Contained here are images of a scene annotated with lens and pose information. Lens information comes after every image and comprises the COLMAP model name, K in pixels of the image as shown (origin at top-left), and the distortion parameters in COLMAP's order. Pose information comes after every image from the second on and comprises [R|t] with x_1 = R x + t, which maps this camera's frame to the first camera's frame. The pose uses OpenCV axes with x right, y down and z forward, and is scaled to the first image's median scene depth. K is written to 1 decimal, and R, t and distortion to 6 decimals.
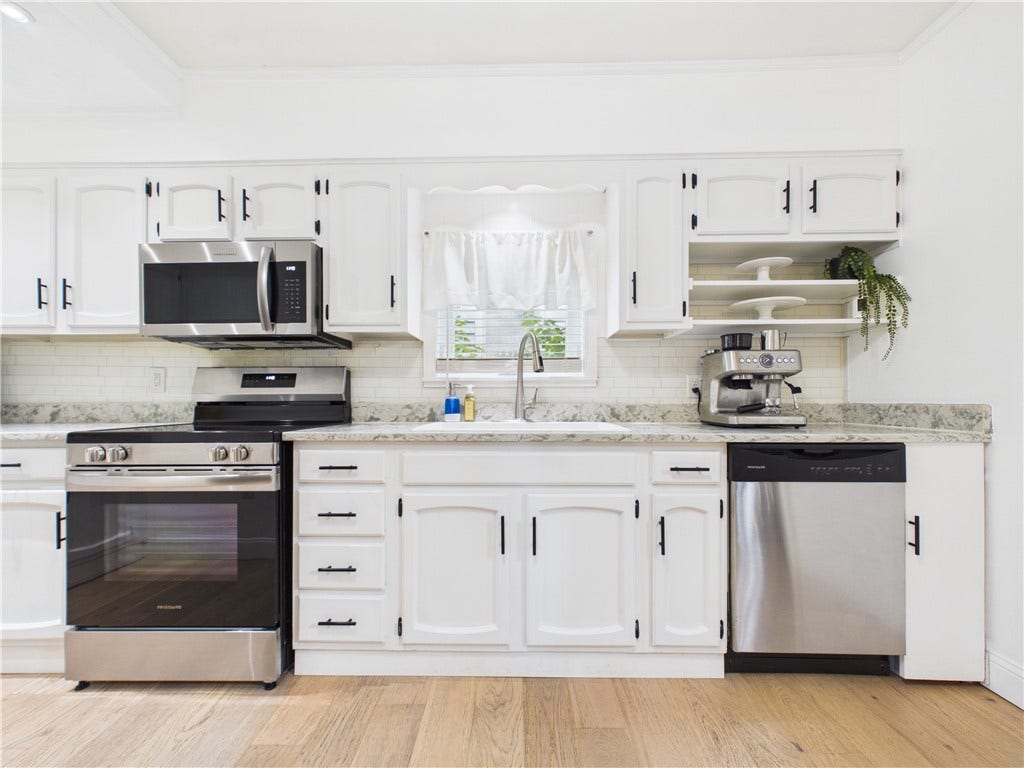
lens RADIAL K [[410.8, 0, 513.9], [0, 410.8, 395.9], [0, 0, 1]] dist [0.003848, 0.000148]
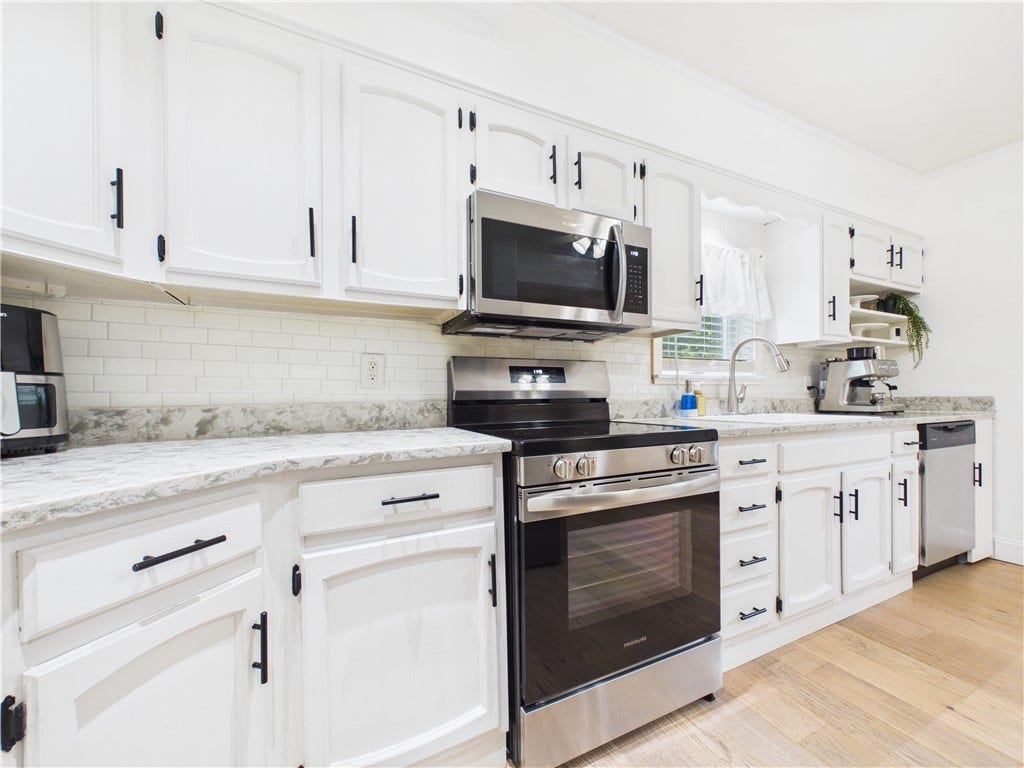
lens RADIAL K [[410.8, 0, 513.9], [0, 410.8, 395.9], [0, 0, 1]] dist [0.003848, 0.000148]
pose [[0.891230, -0.005516, 0.453519, -1.181464], [0.003820, 0.999982, 0.004657, 0.002765], [-0.453536, -0.002418, 0.891235, 0.297752]]
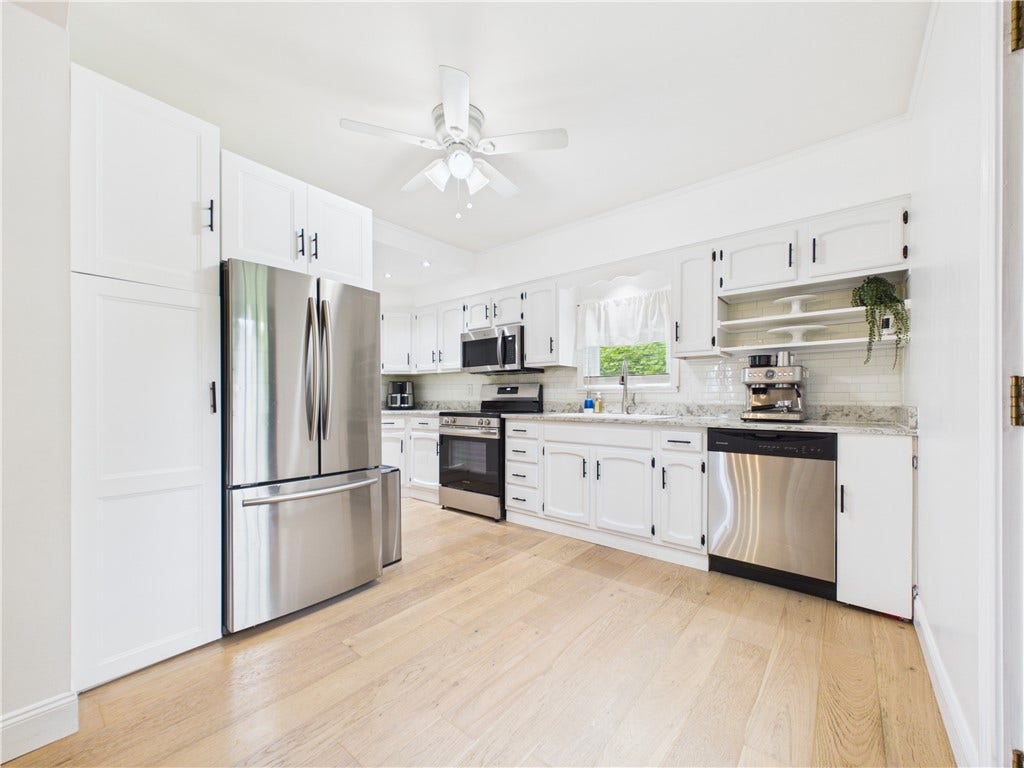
lens RADIAL K [[410.8, 0, 513.9], [0, 410.8, 395.9], [0, 0, 1]] dist [0.003848, 0.000148]
pose [[0.783369, -0.000795, -0.621556, 0.784679], [0.000954, 1.000000, -0.000076, -0.012038], [0.621556, -0.000533, 0.783369, -0.646886]]
